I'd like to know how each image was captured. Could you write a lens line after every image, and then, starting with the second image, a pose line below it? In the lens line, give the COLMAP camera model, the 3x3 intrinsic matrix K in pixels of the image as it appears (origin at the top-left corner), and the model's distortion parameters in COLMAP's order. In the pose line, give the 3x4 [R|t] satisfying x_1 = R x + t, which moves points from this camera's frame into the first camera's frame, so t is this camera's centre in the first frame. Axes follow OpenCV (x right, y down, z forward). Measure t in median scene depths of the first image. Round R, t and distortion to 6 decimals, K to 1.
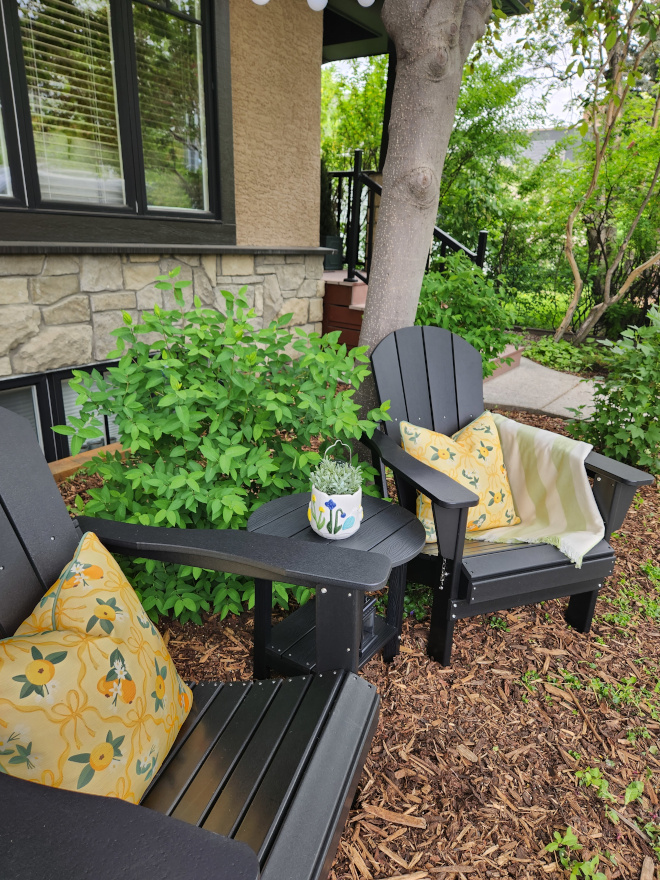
lens RADIAL K [[617.8, 0, 345.1], [0, 617.8, 451.4], [0, 0, 1]] dist [0.074013, -0.068567]
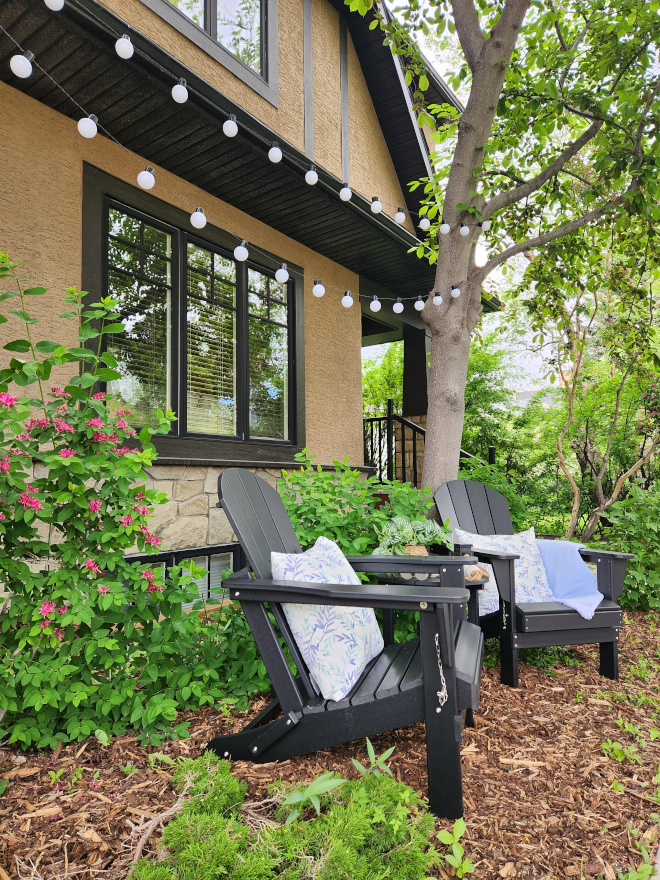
lens RADIAL K [[629.5, 0, 332.3], [0, 629.5, 421.9], [0, 0, 1]] dist [0.074422, -0.072236]
pose [[0.998576, -0.046456, -0.026214, -0.081665], [0.030516, 0.900597, -0.433583, 0.179560], [0.043751, 0.432165, 0.900732, -0.253173]]
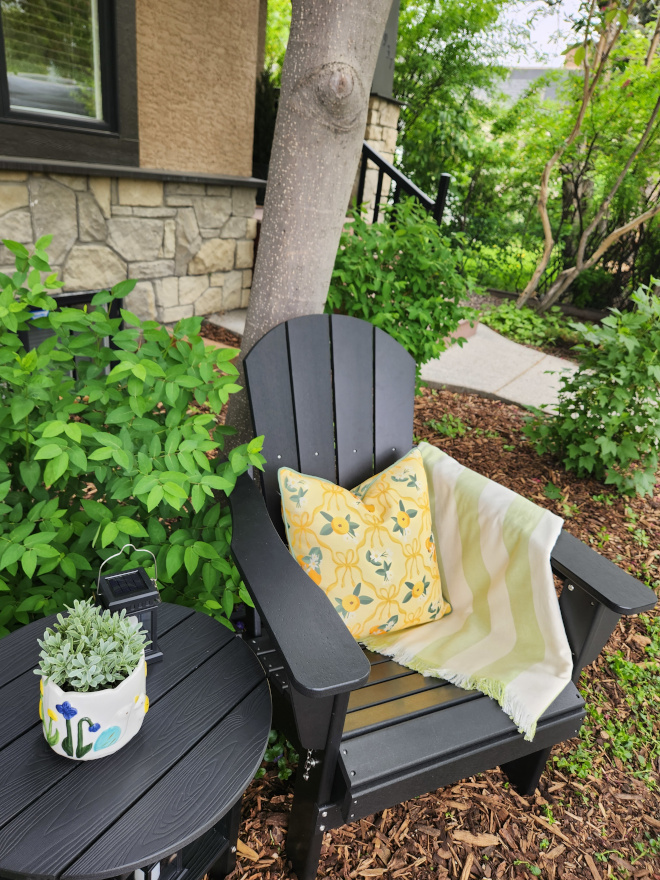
lens RADIAL K [[598.7, 0, 330.0], [0, 598.7, 440.0], [0, 0, 1]] dist [0.064785, -0.059455]
pose [[0.997246, 0.057956, 0.046277, 0.055709], [-0.061884, 0.994149, 0.088537, -0.068233], [-0.040875, -0.091157, 0.994997, 0.186118]]
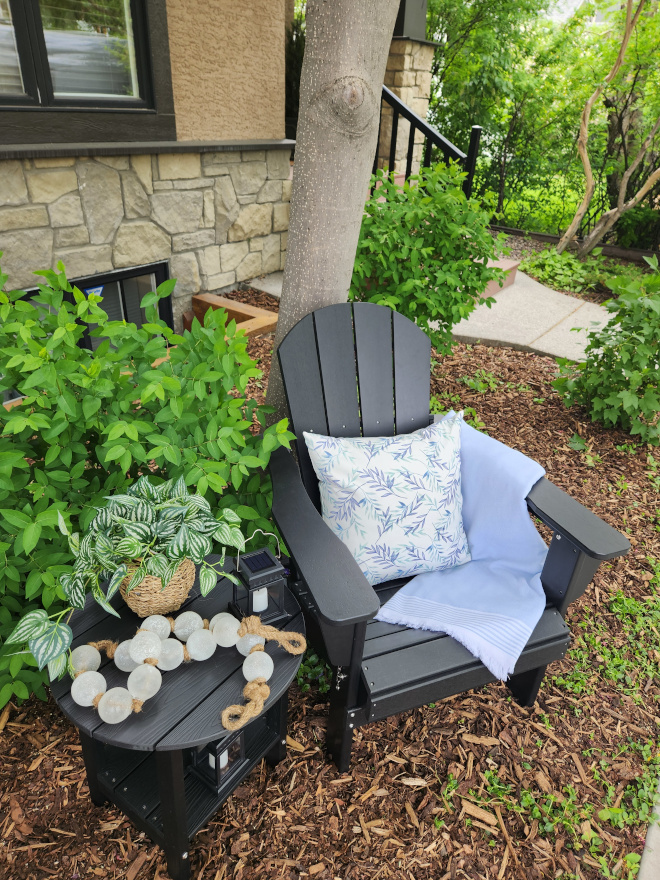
lens RADIAL K [[598.7, 0, 340.1], [0, 598.7, 442.8], [0, 0, 1]] dist [0.079356, -0.073755]
pose [[0.999552, 0.025002, -0.016446, 0.068890], [-0.021508, 0.982291, 0.186126, -0.093298], [0.020808, -0.185689, 0.982388, 0.133976]]
